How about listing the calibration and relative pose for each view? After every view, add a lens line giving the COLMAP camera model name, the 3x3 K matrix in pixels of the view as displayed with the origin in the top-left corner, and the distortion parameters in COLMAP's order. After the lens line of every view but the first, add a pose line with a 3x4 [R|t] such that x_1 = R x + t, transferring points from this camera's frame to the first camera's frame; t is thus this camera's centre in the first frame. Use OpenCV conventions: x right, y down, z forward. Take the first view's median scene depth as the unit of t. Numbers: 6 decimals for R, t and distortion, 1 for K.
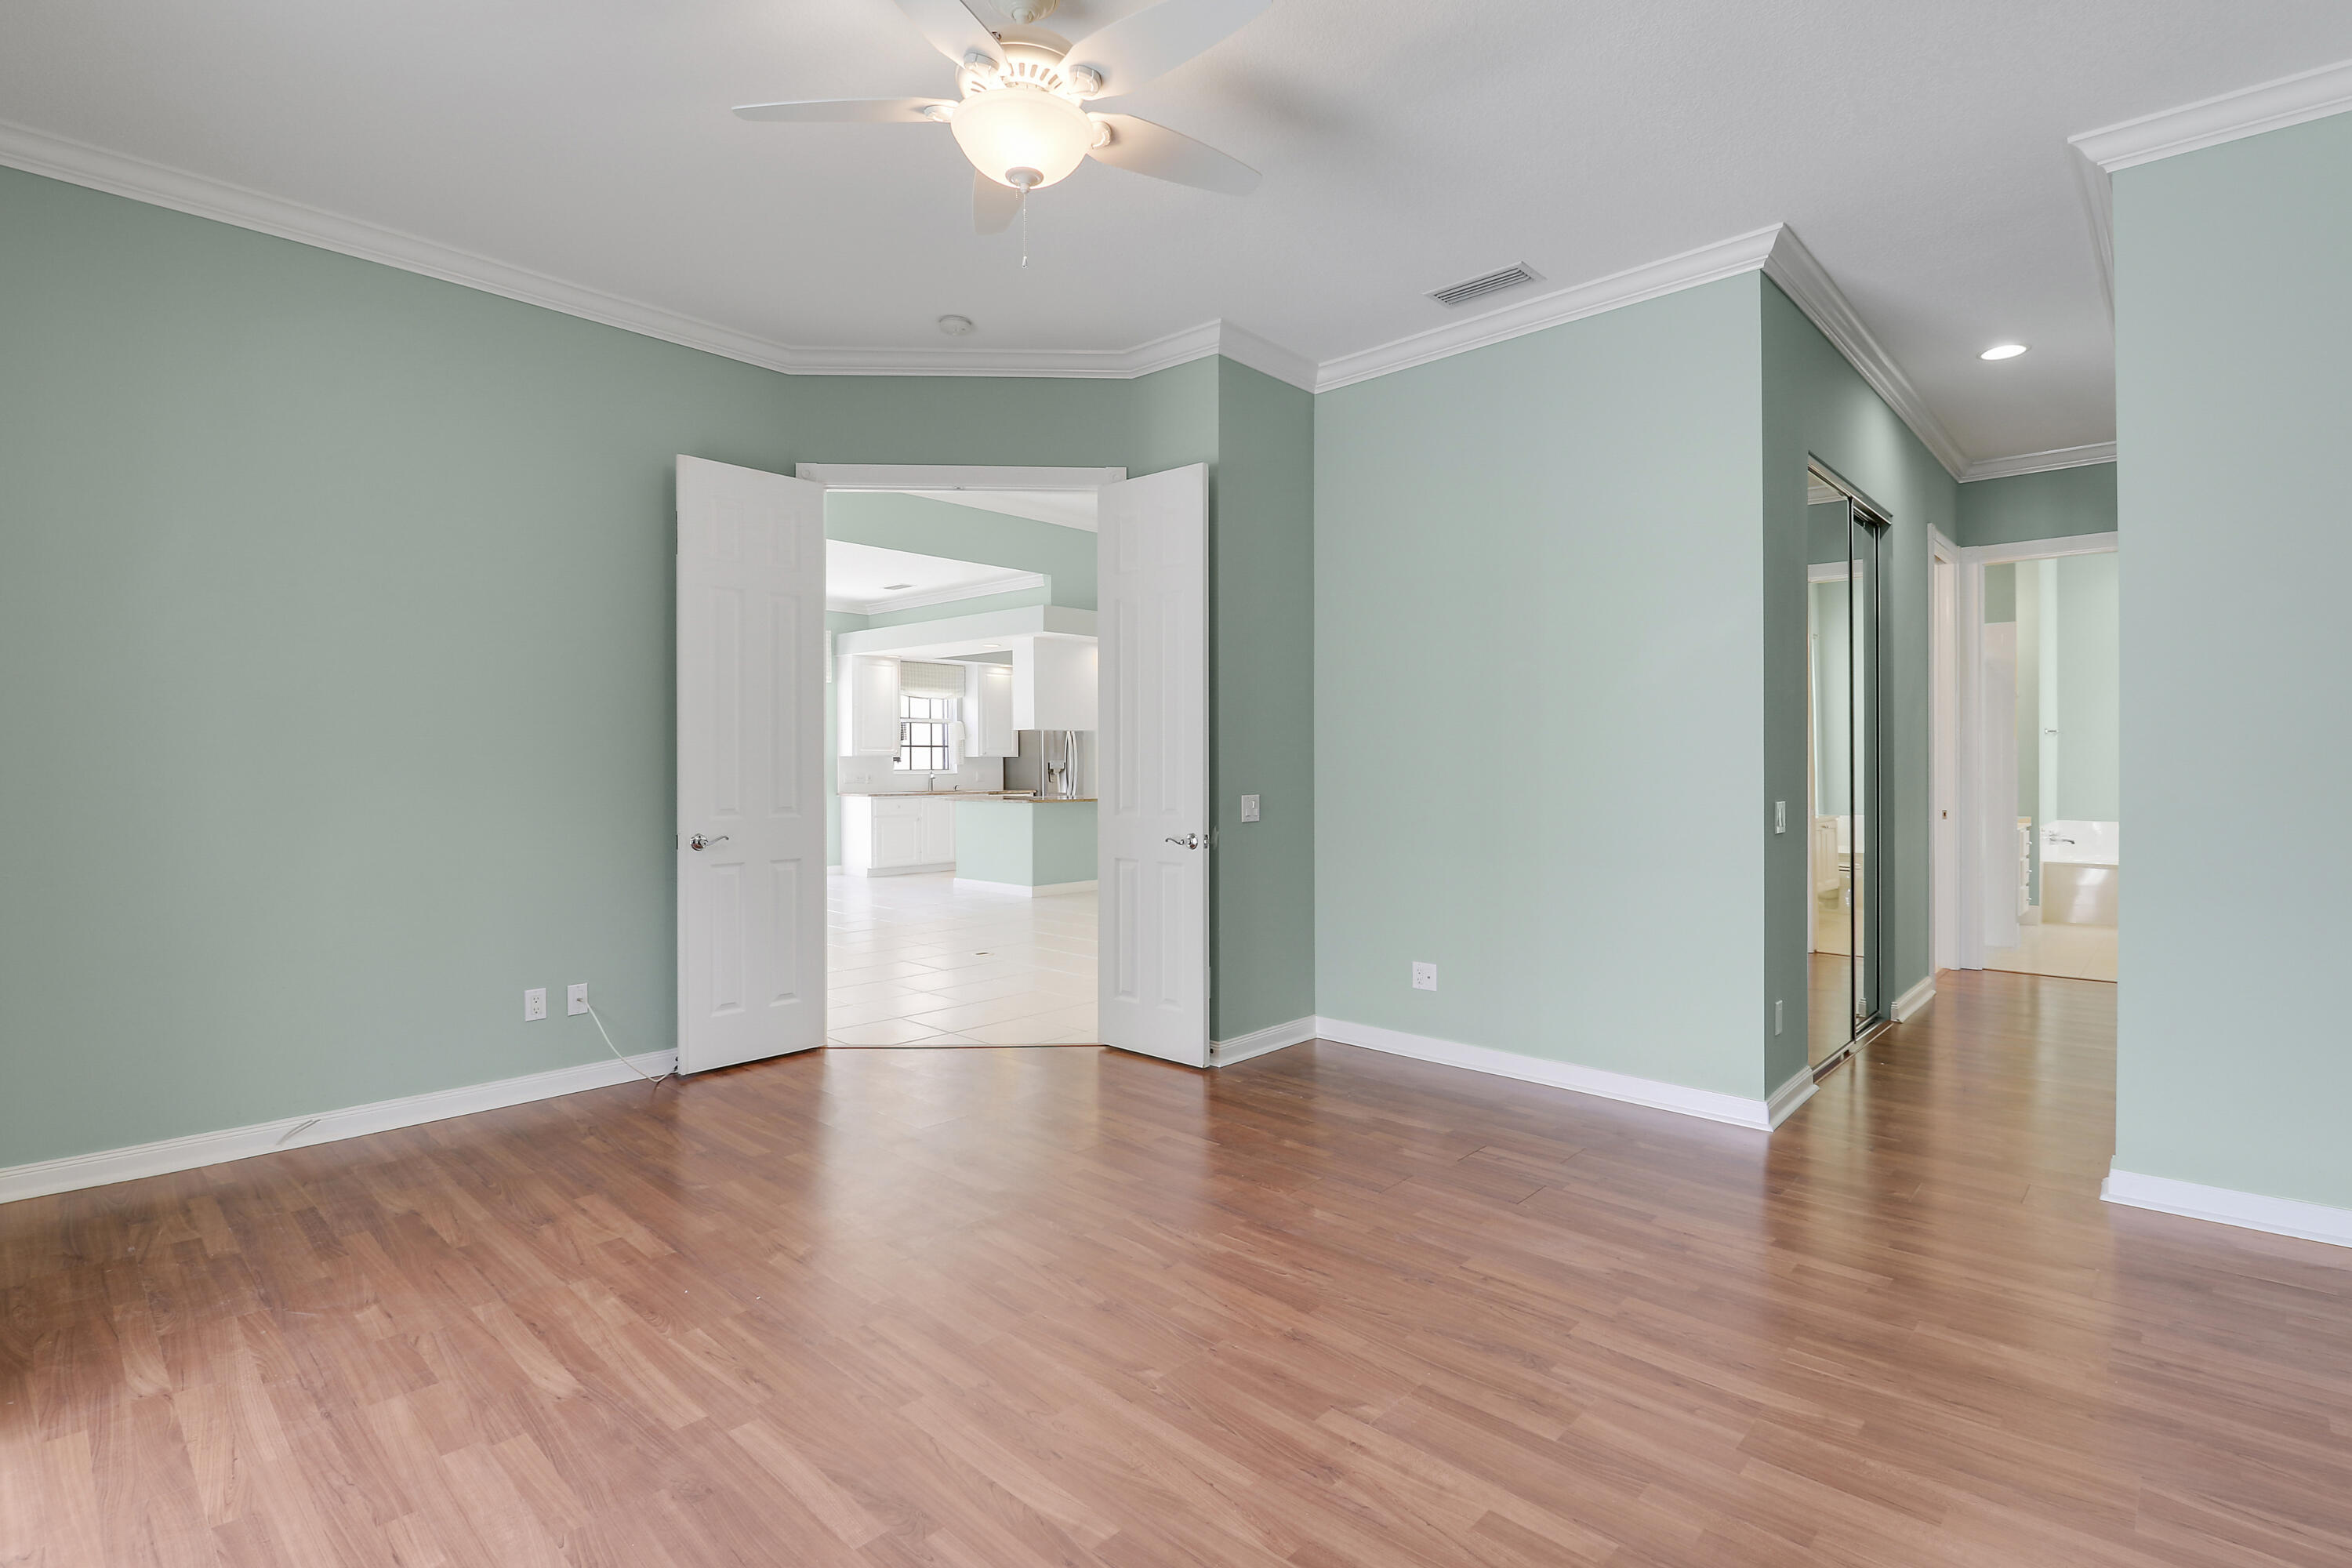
lens RADIAL K [[1111.8, 0, 1206.1], [0, 1111.8, 756.9], [0, 0, 1]] dist [0.001847, -0.009344]
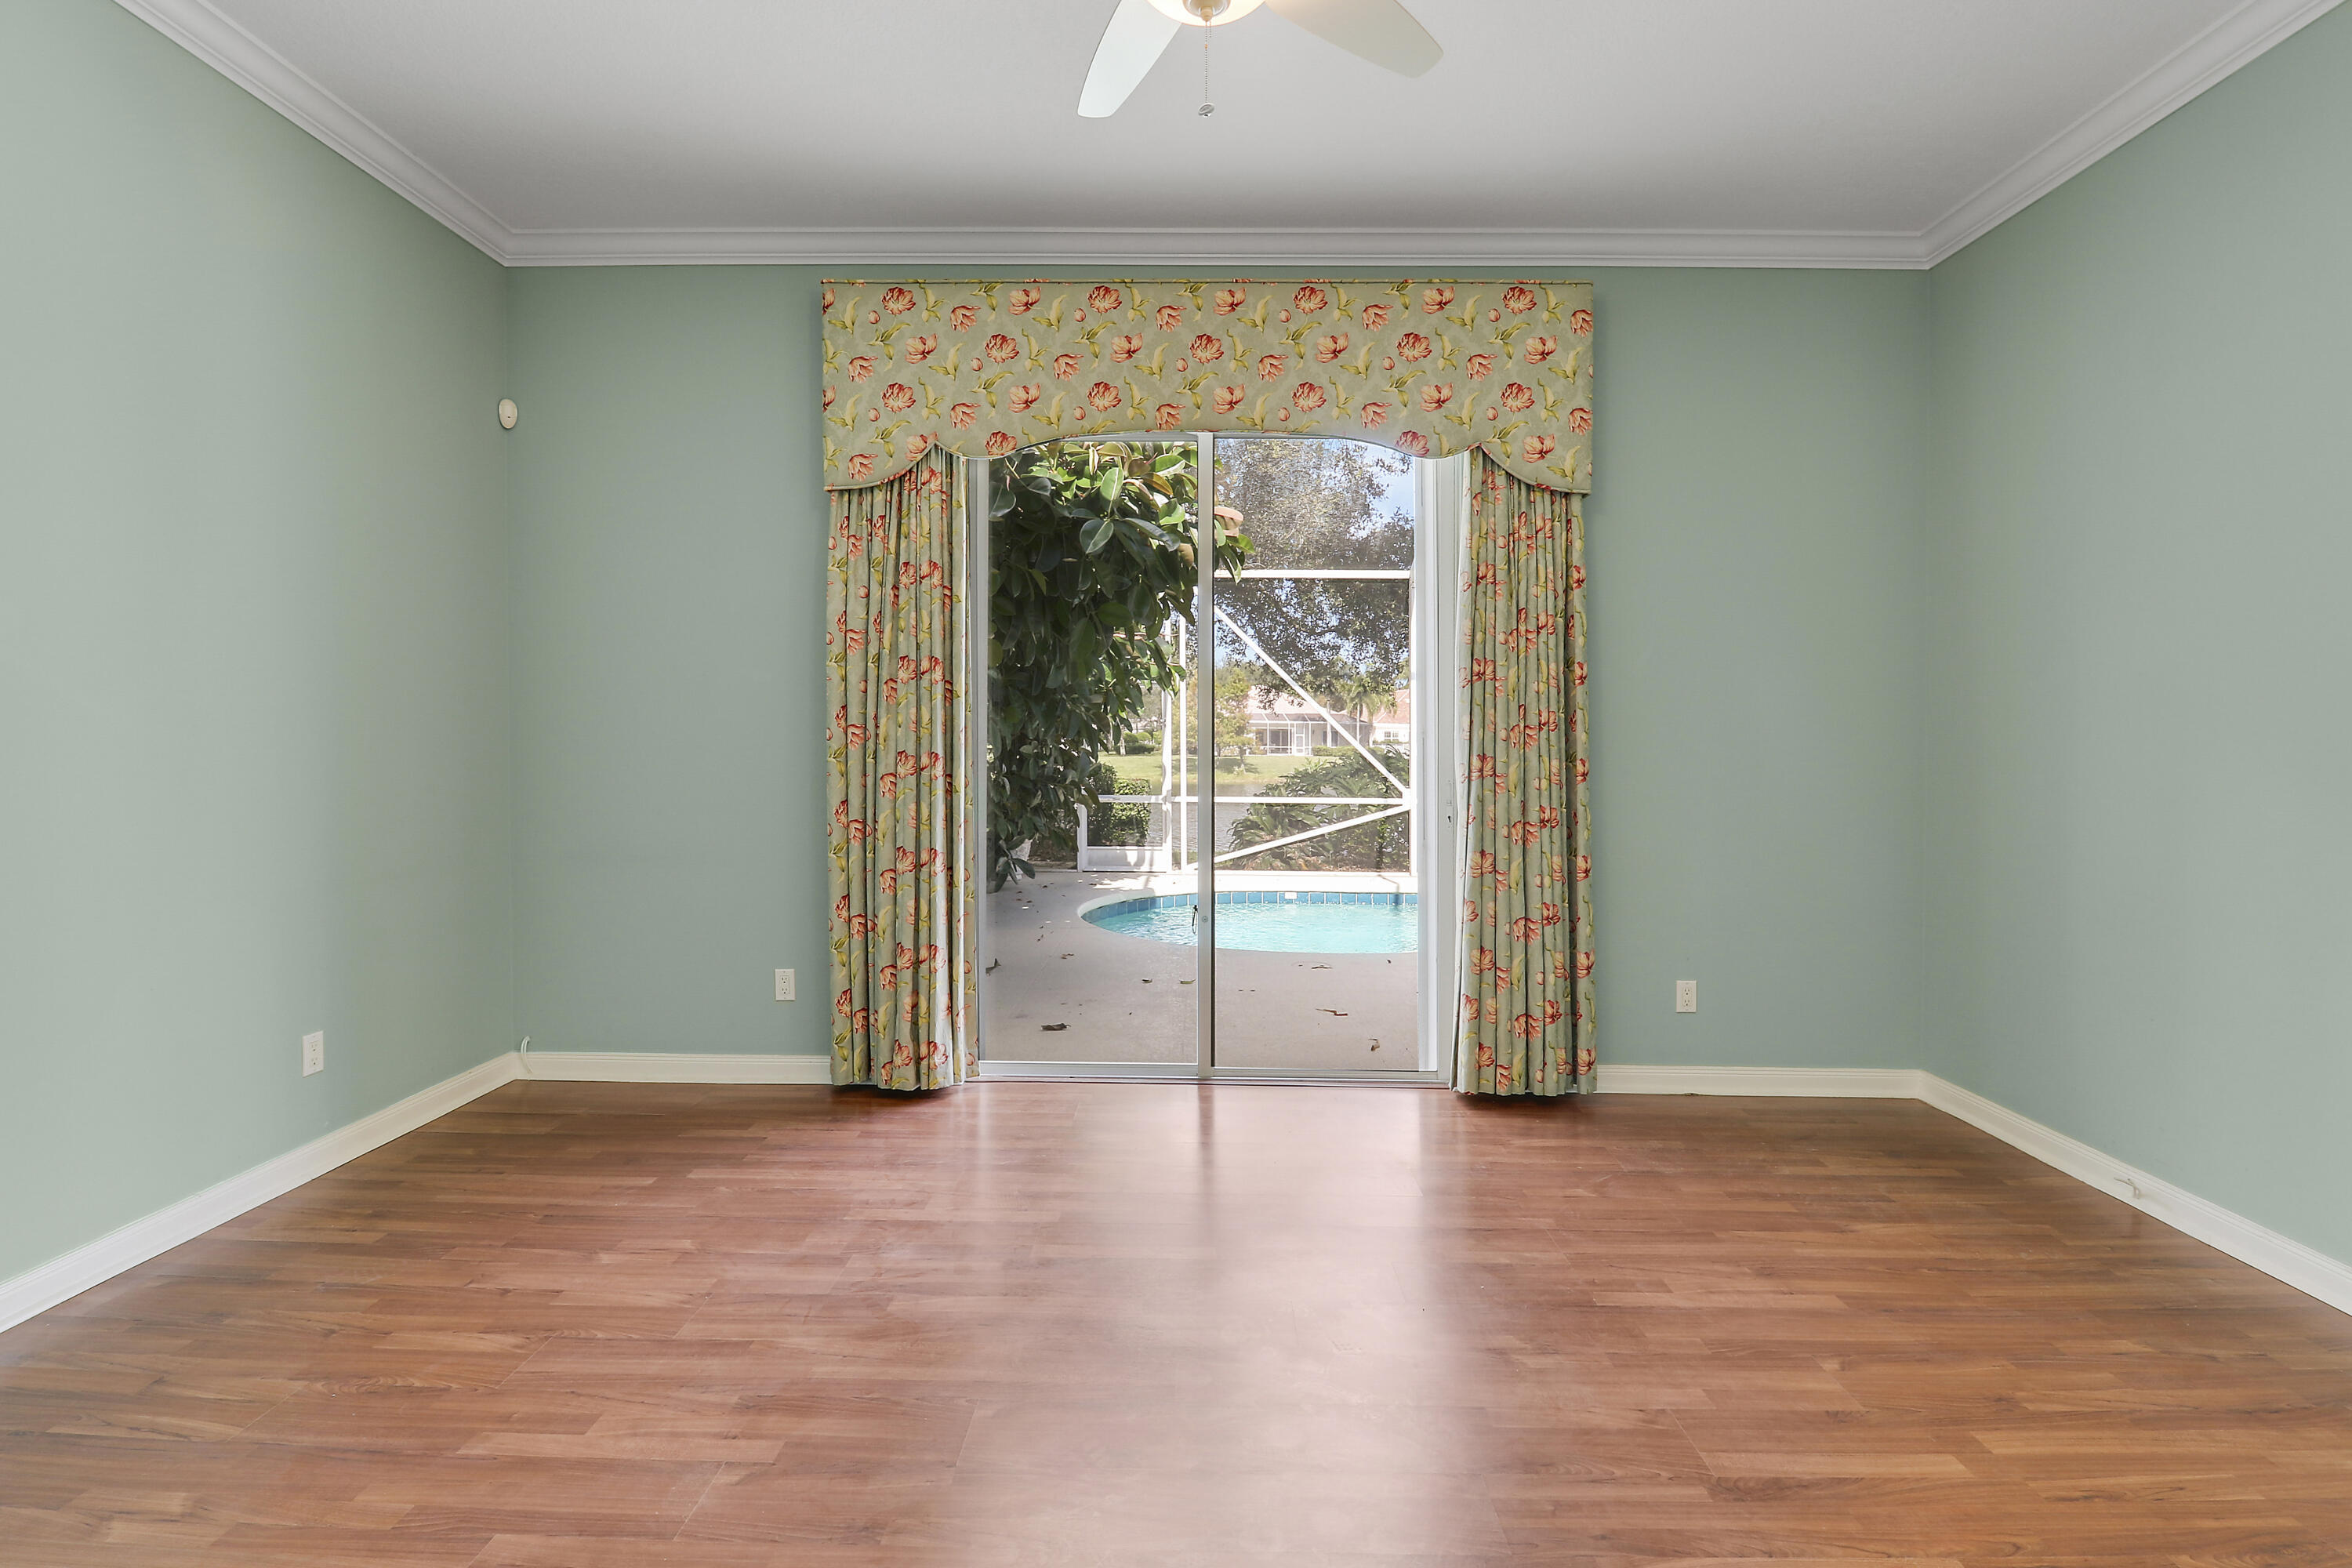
lens RADIAL K [[1111.8, 0, 1186.6], [0, 1111.8, 760.7], [0, 0, 1]] dist [0.001847, -0.009344]
pose [[-0.751460, 0.006918, -0.659742, 0.367833], [-0.002411, 0.999910, 0.013232, 0.004428], [0.659774, 0.011534, -0.751375, 1.543560]]
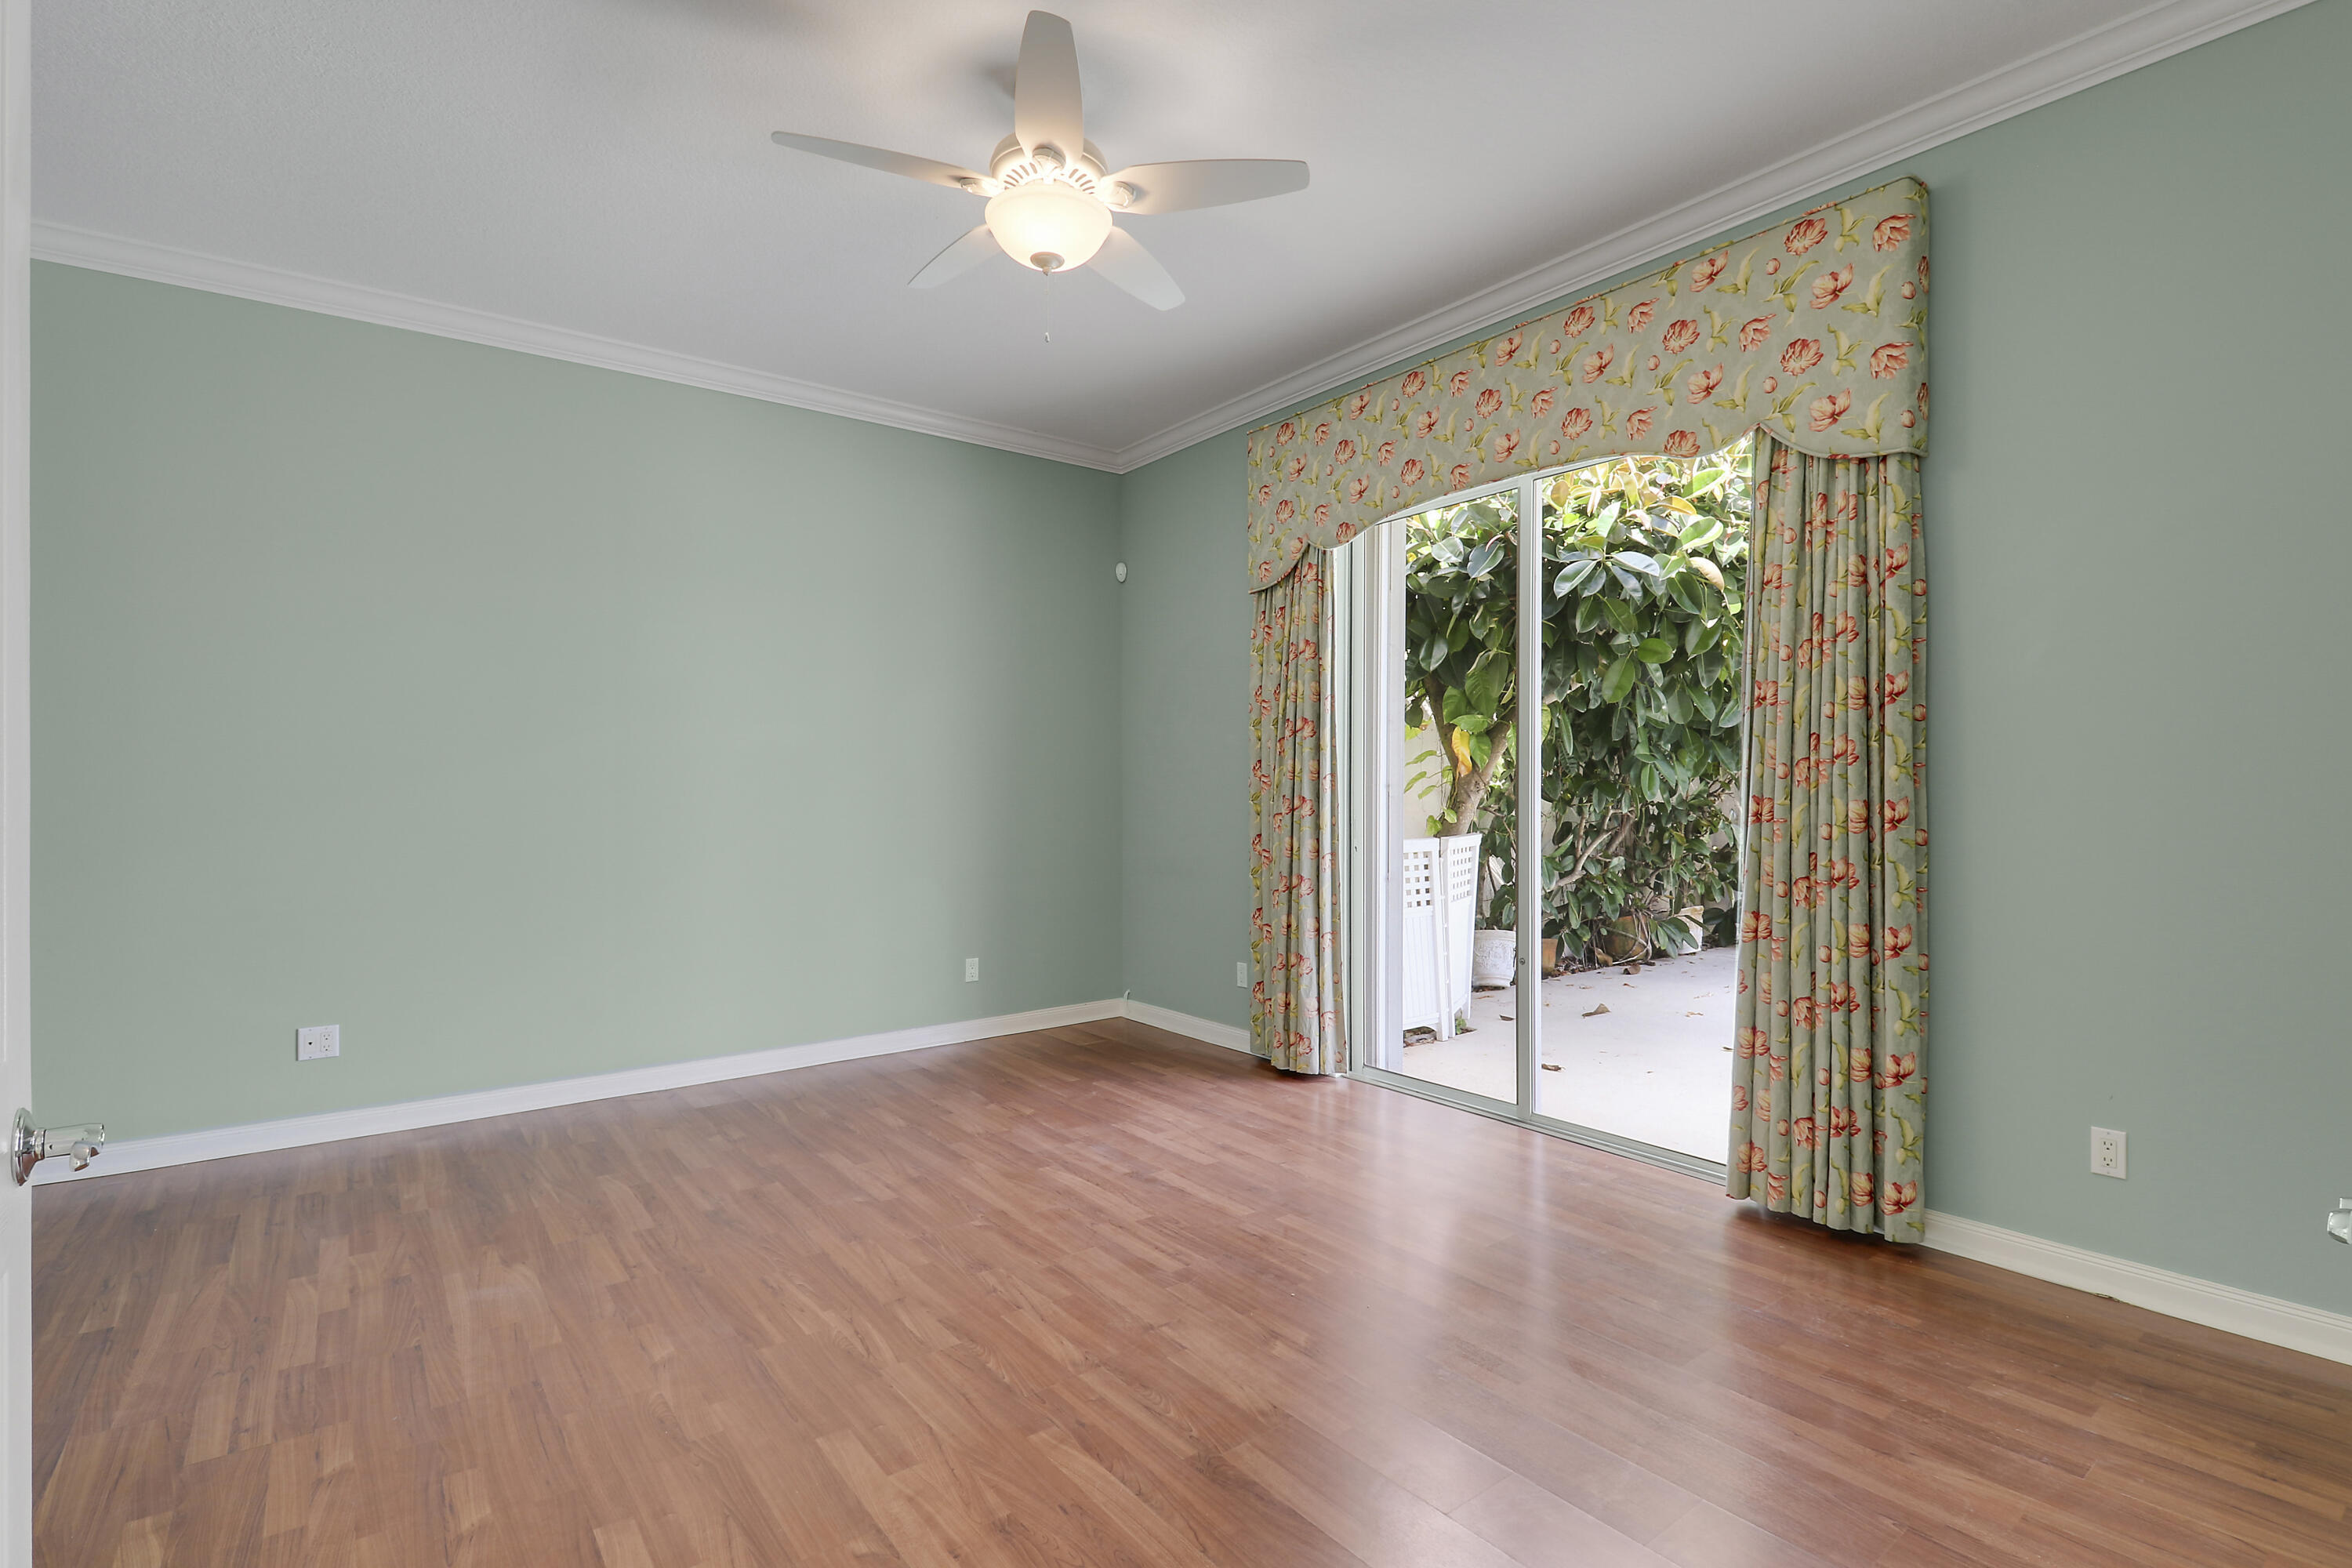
lens RADIAL K [[1111.8, 0, 1179.1], [0, 1111.8, 792.3], [0, 0, 1]] dist [0.001847, -0.009344]
pose [[-0.982931, 0.004392, 0.183925, -0.482721], [0.003792, 0.999986, -0.003612, 0.013767], [-0.183938, -0.002853, -0.982934, 2.012932]]
